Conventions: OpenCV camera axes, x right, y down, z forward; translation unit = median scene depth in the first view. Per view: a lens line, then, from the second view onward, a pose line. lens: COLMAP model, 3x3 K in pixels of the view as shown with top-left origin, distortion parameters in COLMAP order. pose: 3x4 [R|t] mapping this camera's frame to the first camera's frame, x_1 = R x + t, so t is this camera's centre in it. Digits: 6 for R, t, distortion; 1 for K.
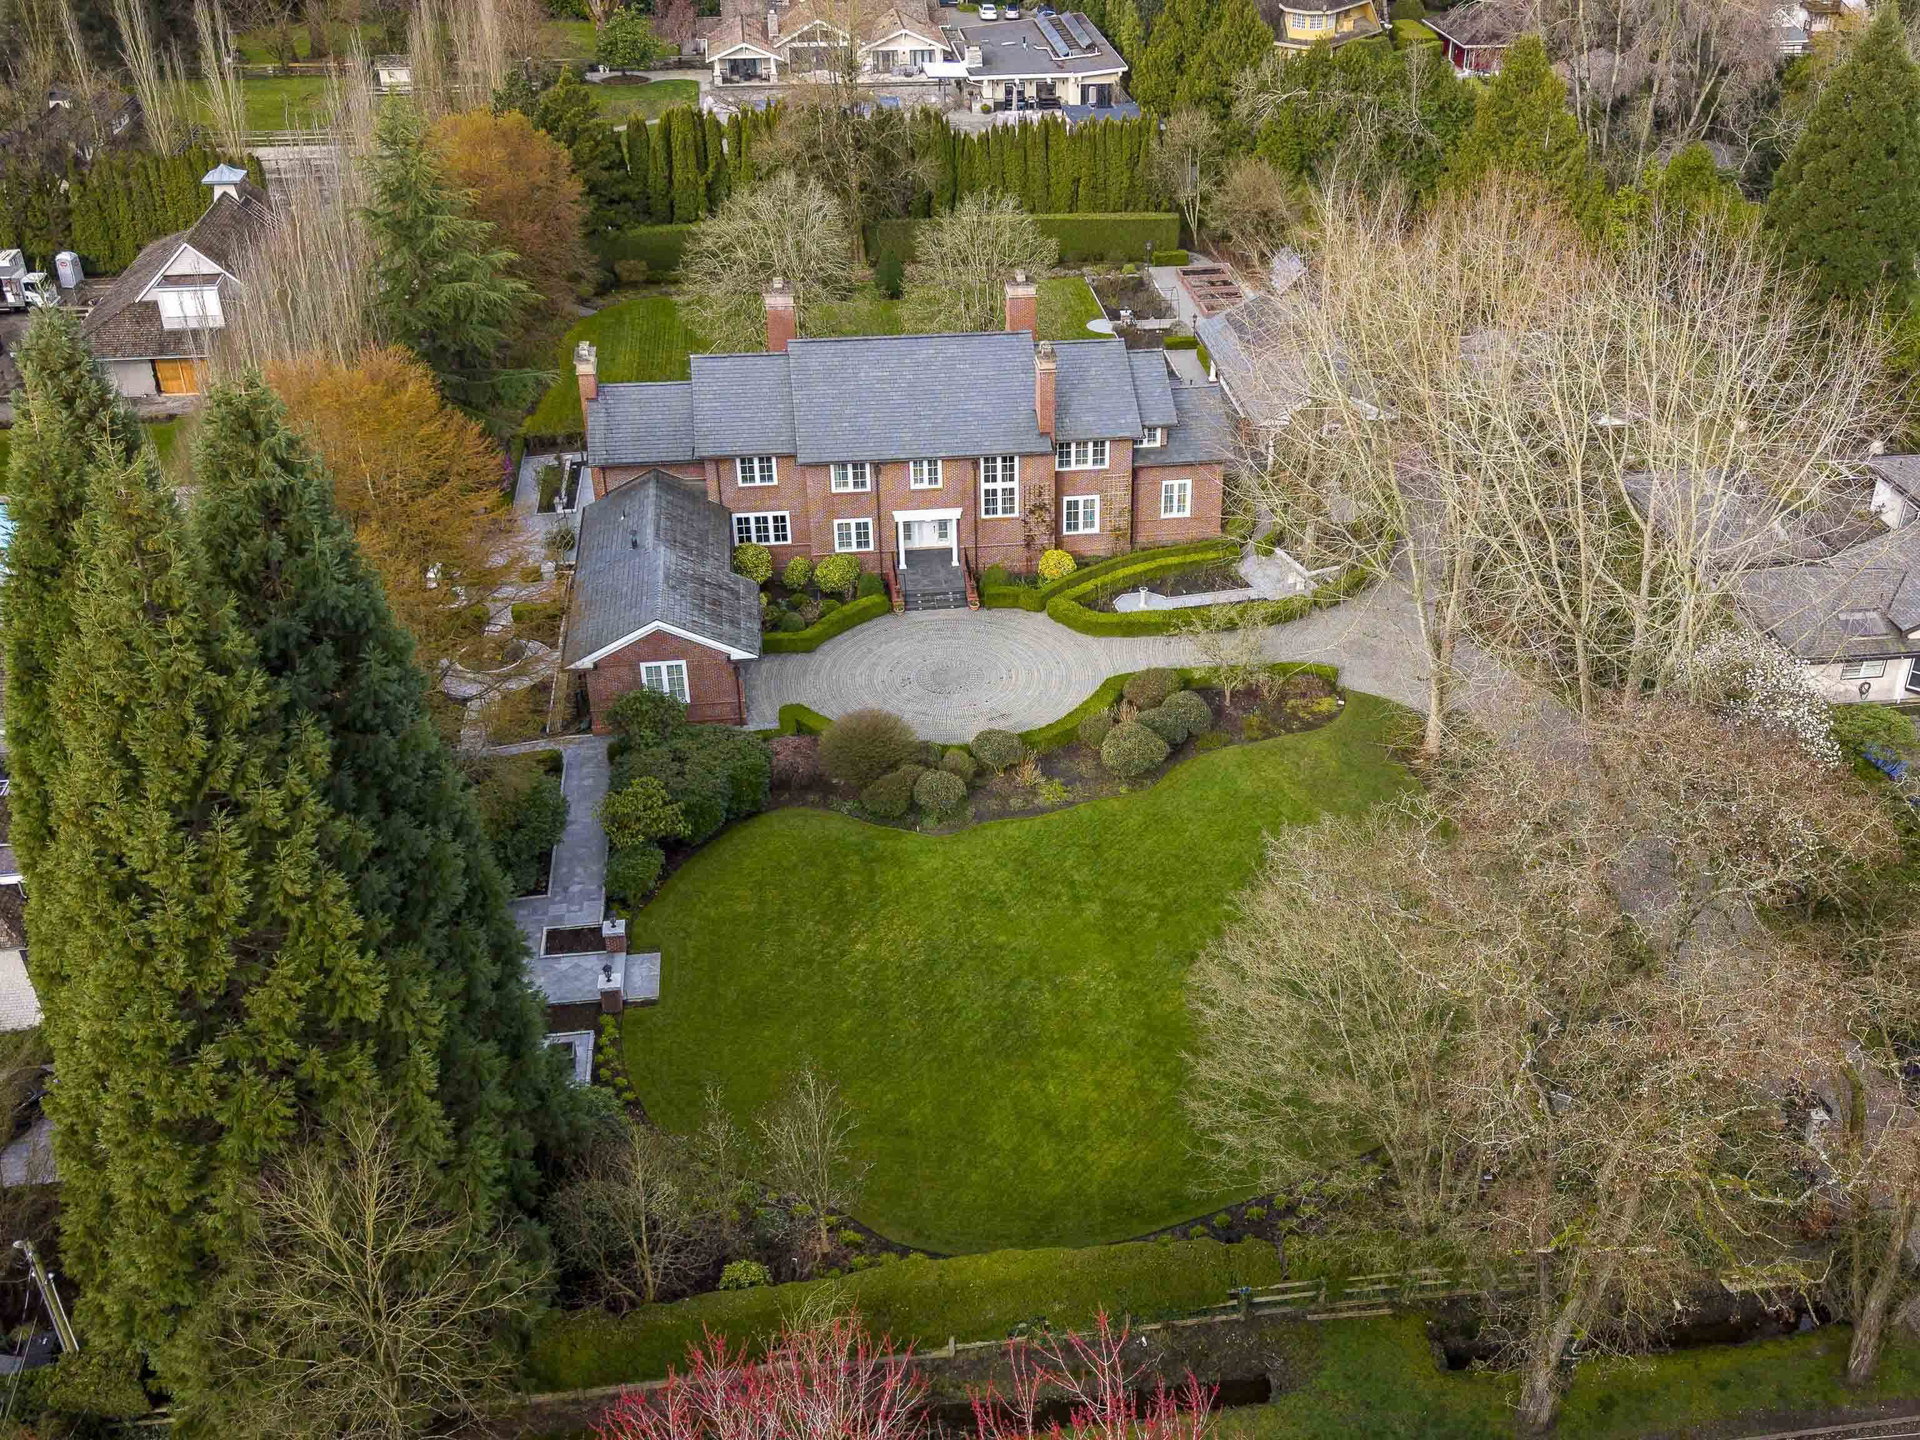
lens RADIAL K [[1898.4, 0, 999.8], [0, 1898.4, 721.0], [0, 0, 1]] dist [-0.003956, -0.013733]
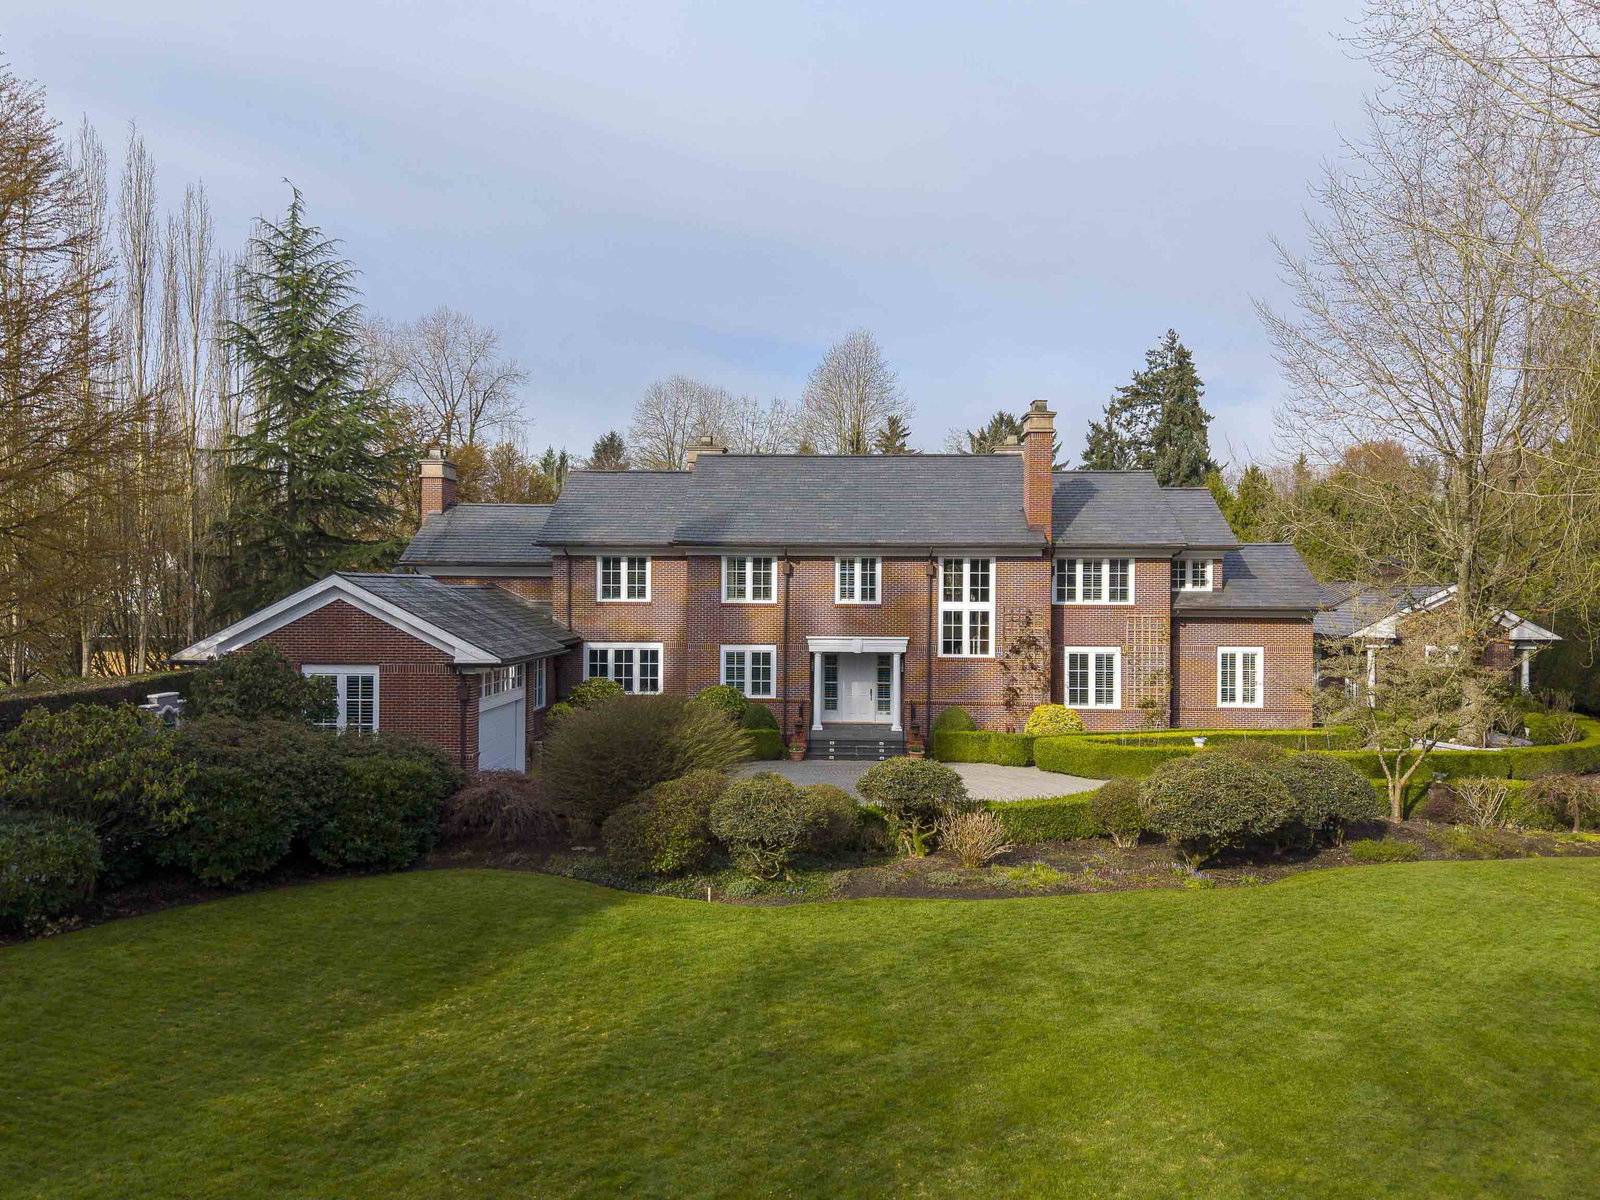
lens RADIAL K [[1317.0, 0, 795.8], [0, 1317.0, 658.2], [0, 0, 1]] dist [0.122801, -0.003124]
pose [[0.982864, 0.015530, -0.183677, 0.026609], [-0.109707, 0.850032, -0.515180, 0.139760], [0.148131, 0.526503, 0.837169, 0.603614]]
